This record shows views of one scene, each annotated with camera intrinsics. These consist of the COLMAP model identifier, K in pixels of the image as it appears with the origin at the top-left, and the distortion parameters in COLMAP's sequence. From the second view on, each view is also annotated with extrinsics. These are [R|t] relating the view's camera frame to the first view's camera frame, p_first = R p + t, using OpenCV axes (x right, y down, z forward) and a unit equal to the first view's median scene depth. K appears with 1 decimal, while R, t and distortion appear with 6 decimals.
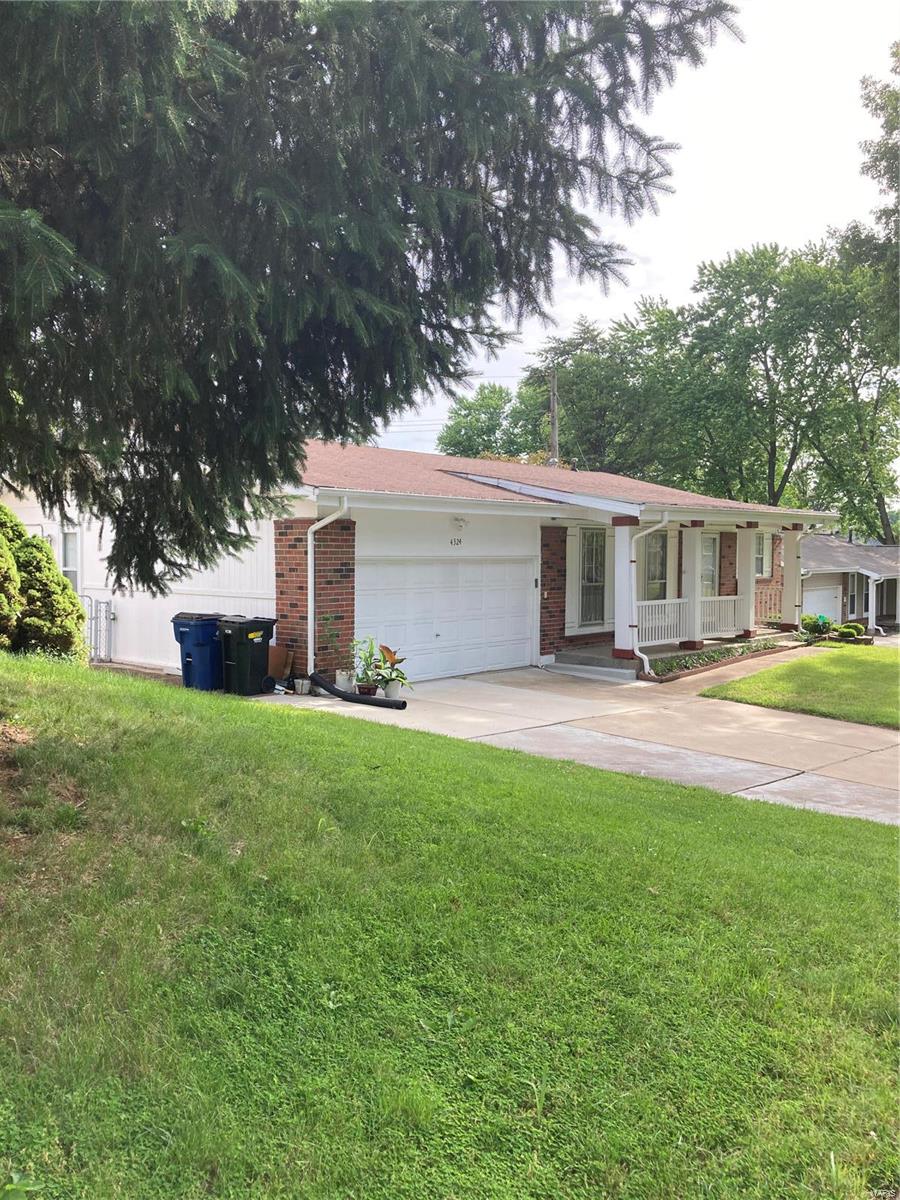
lens RADIAL K [[975.8, 0, 449.9], [0, 975.8, 599.3], [0, 0, 1]] dist [-0.012781, 0.016757]
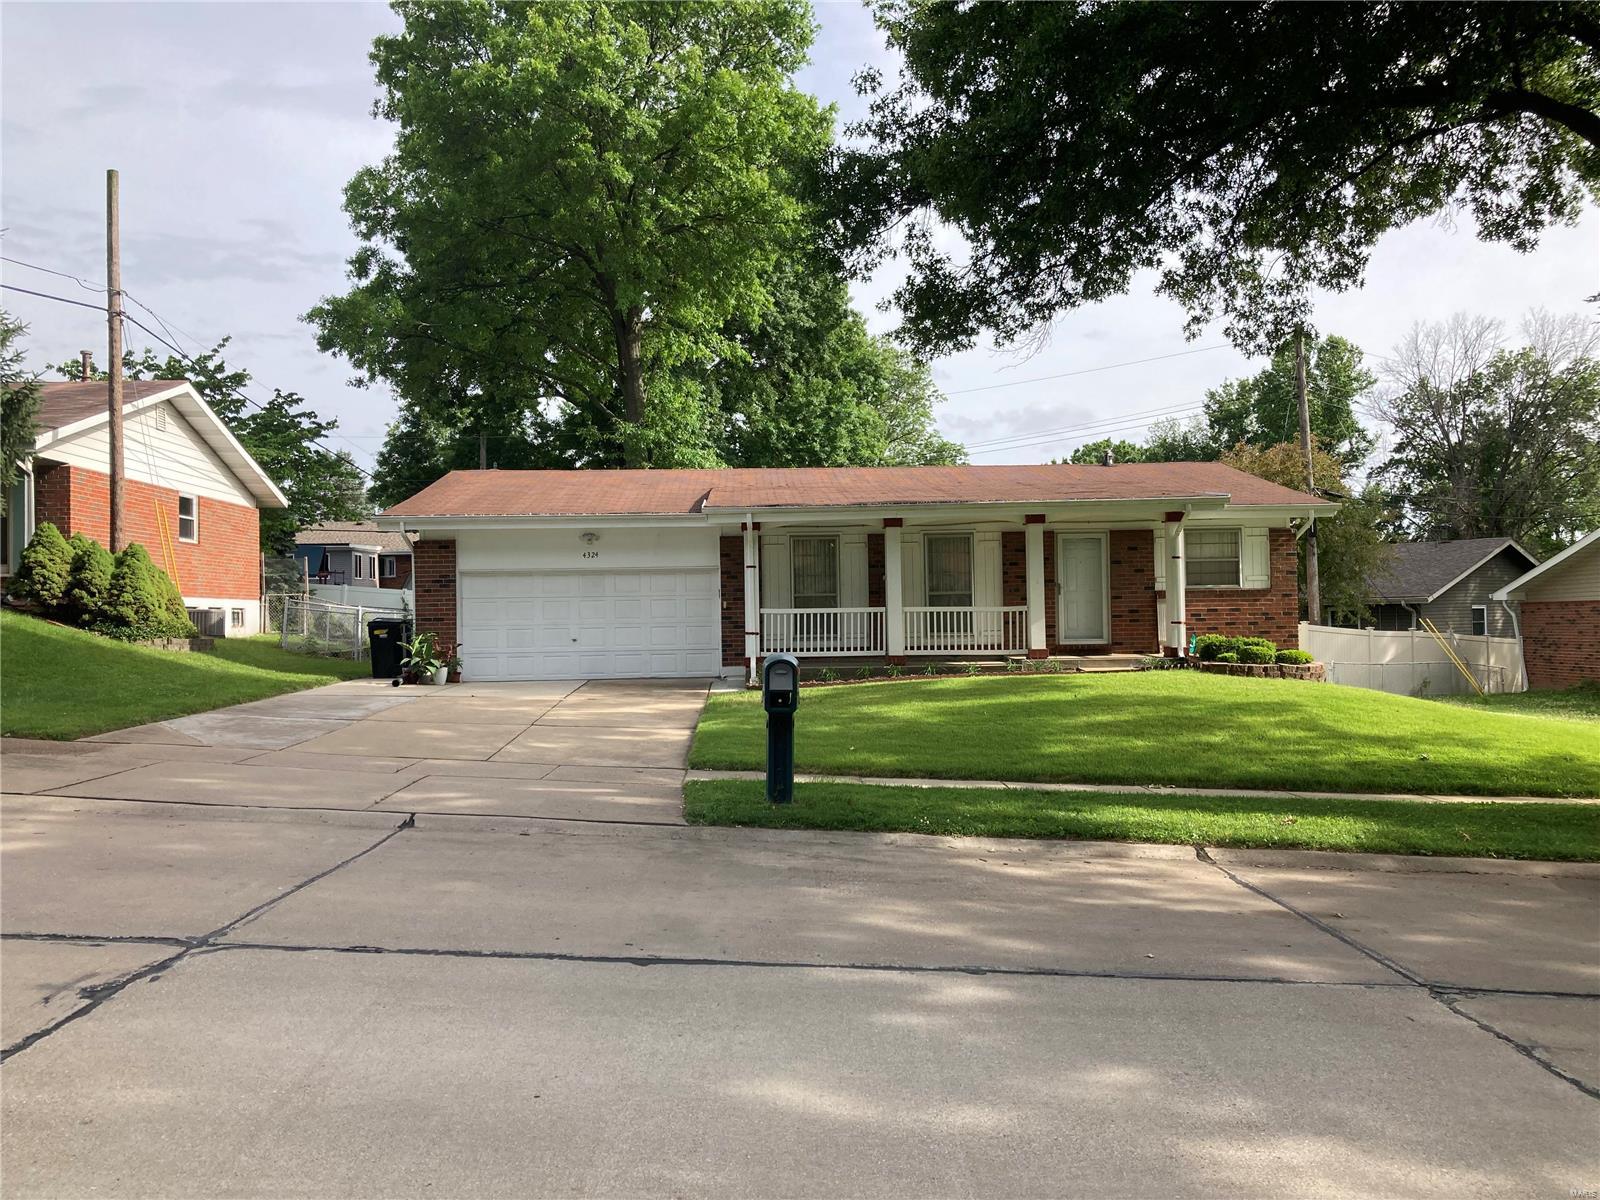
lens RADIAL K [[1301.0, 0, 799.9], [0, 1301.0, 599.7], [0, 0, 1]] dist [-0.012781, 0.016757]
pose [[0.712264, -0.011788, -0.701813, 1.190771], [-0.013144, 0.999460, -0.030127, 0.032358], [0.701789, 0.030684, 0.711724, 0.133679]]
